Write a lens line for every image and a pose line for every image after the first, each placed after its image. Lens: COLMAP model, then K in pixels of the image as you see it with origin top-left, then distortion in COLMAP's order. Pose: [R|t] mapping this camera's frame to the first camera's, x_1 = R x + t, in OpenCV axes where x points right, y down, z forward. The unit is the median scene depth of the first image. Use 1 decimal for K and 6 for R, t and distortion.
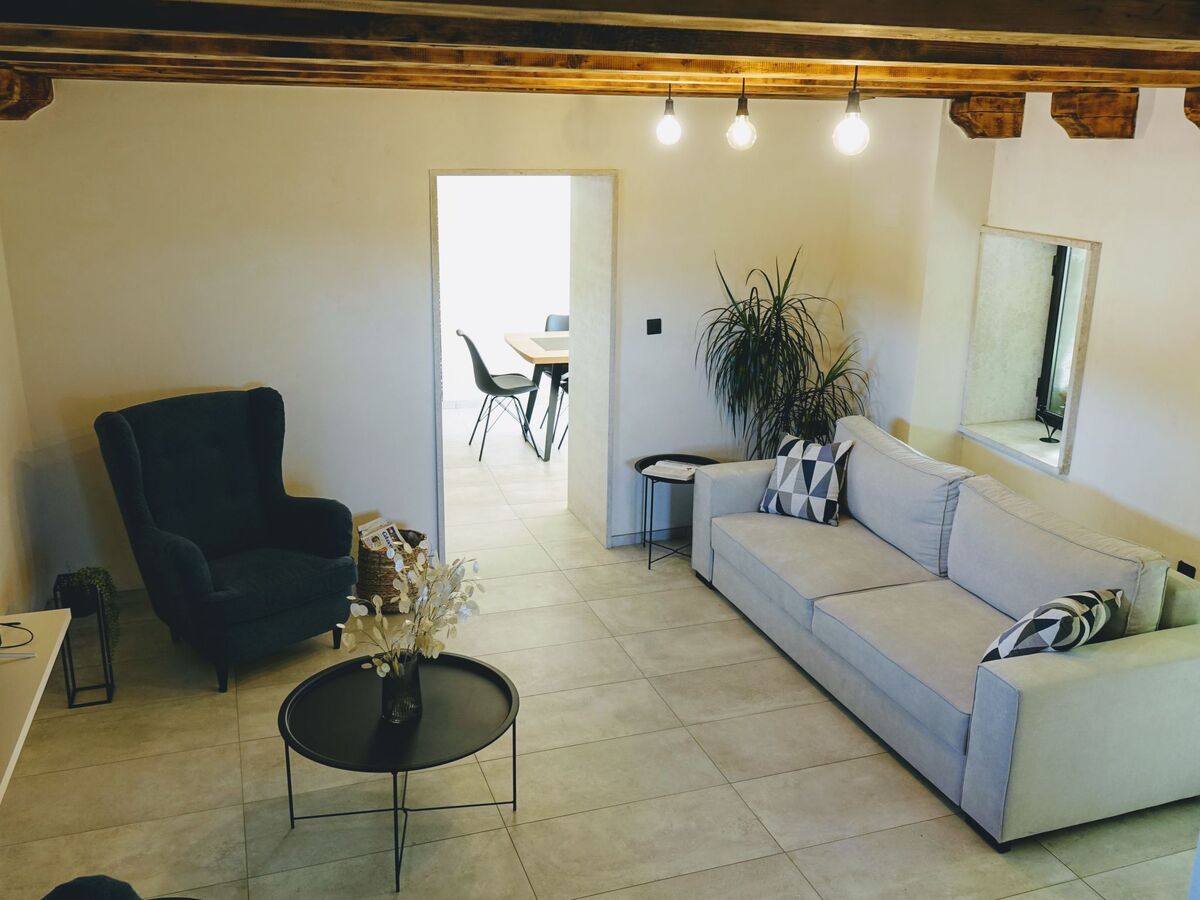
lens RADIAL K [[1105.6, 0, 608.5], [0, 1105.6, 443.2], [0, 0, 1]] dist [0.001275, -0.002823]
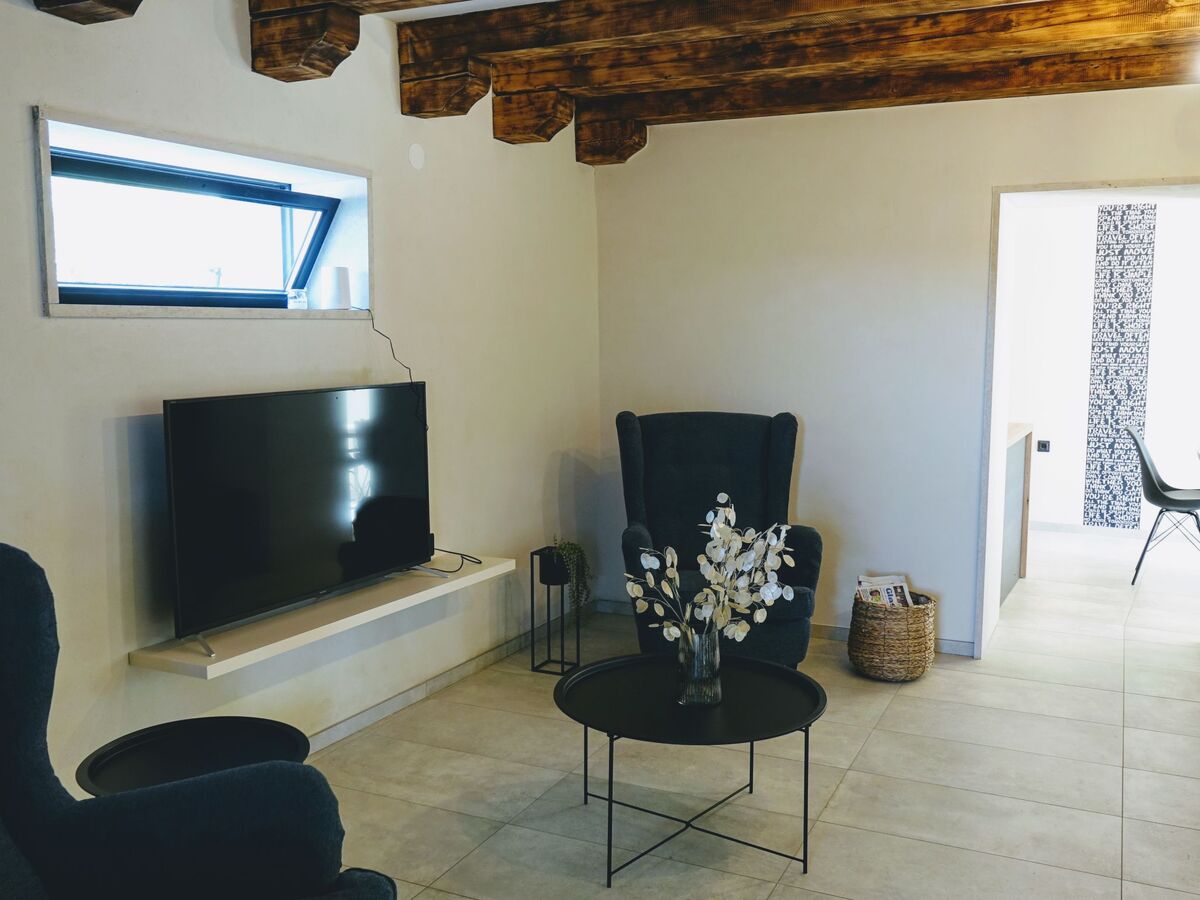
lens RADIAL K [[1105.6, 0, 608.5], [0, 1105.6, 443.2], [0, 0, 1]] dist [0.001275, -0.002823]
pose [[0.712708, 0.061077, -0.698797, 0.250672], [-0.185070, 0.977277, -0.103338, 0.101666], [0.676607, 0.202976, 0.707816, 0.208161]]
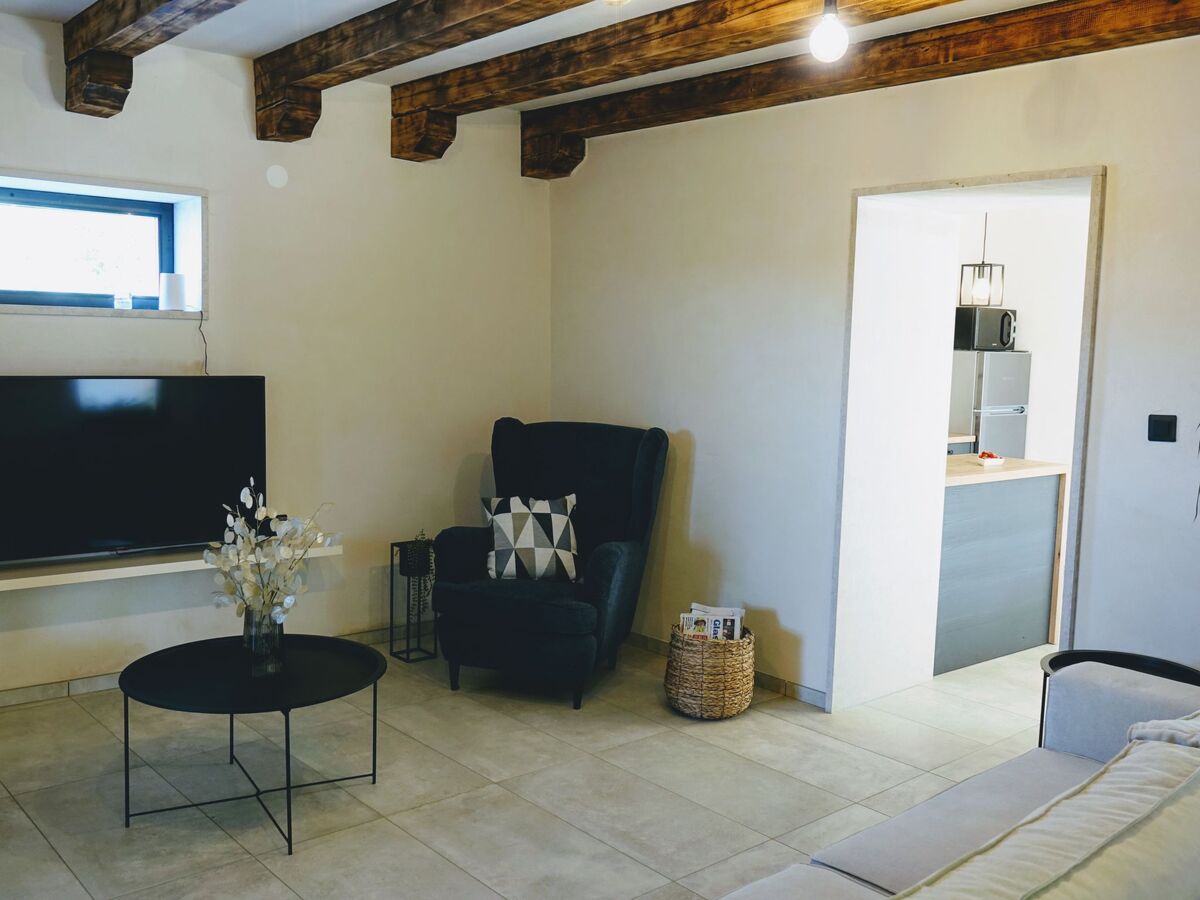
lens RADIAL K [[1107.7, 0, 606.4], [0, 1107.7, 446.2], [0, 0, 1]] dist [-0.001758, -0.002053]
pose [[0.372792, 0.086879, -0.923839, 0.528057], [-0.279251, 0.959957, -0.022410, -0.002561], [0.884898, 0.266337, 0.382125, 0.589690]]
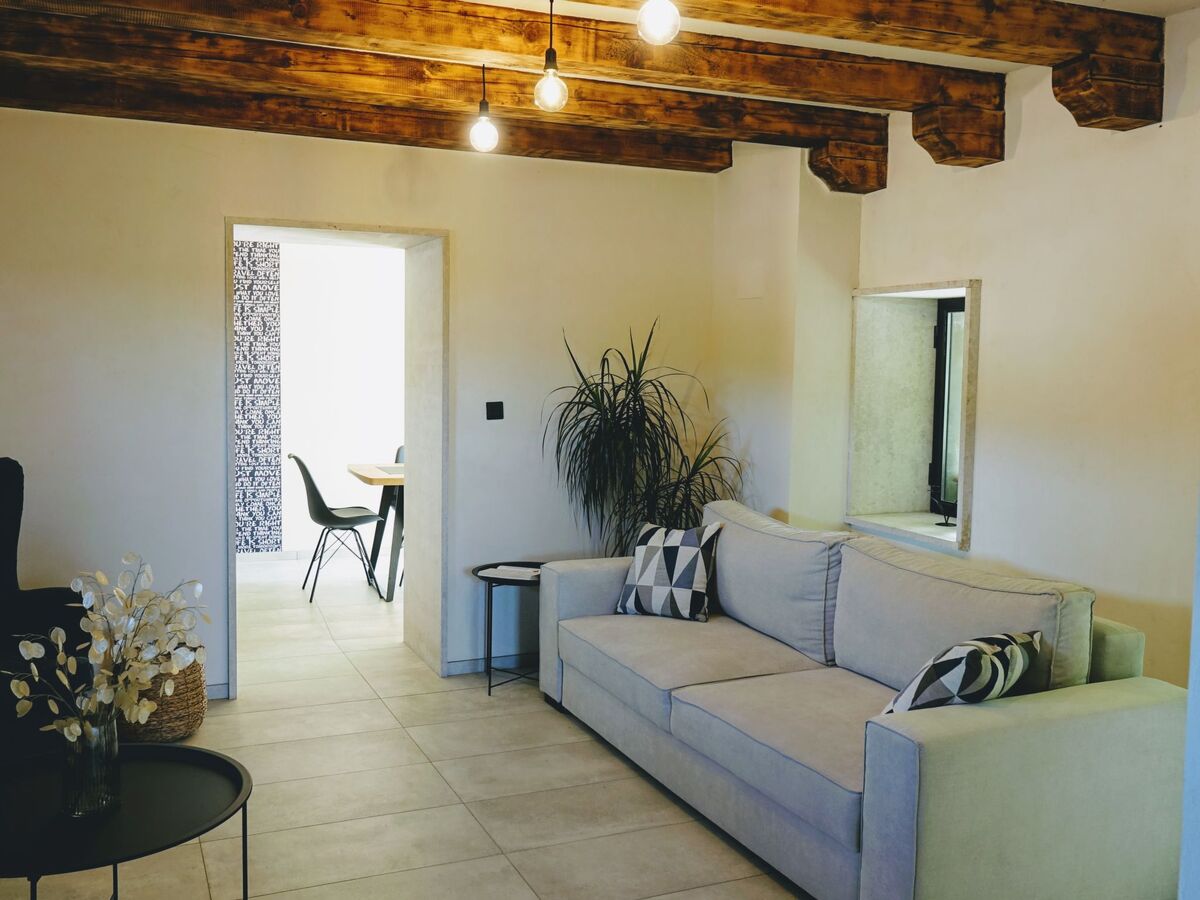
lens RADIAL K [[1123.7, 0, 604.4], [0, 1123.7, 445.1], [0, 0, 1]] dist [-0.003644, 0.006104]
pose [[0.997078, -0.007893, 0.075987, 0.067317], [0.023231, 0.978871, -0.203153, 0.115660], [-0.072778, 0.204325, 0.976194, 0.151821]]
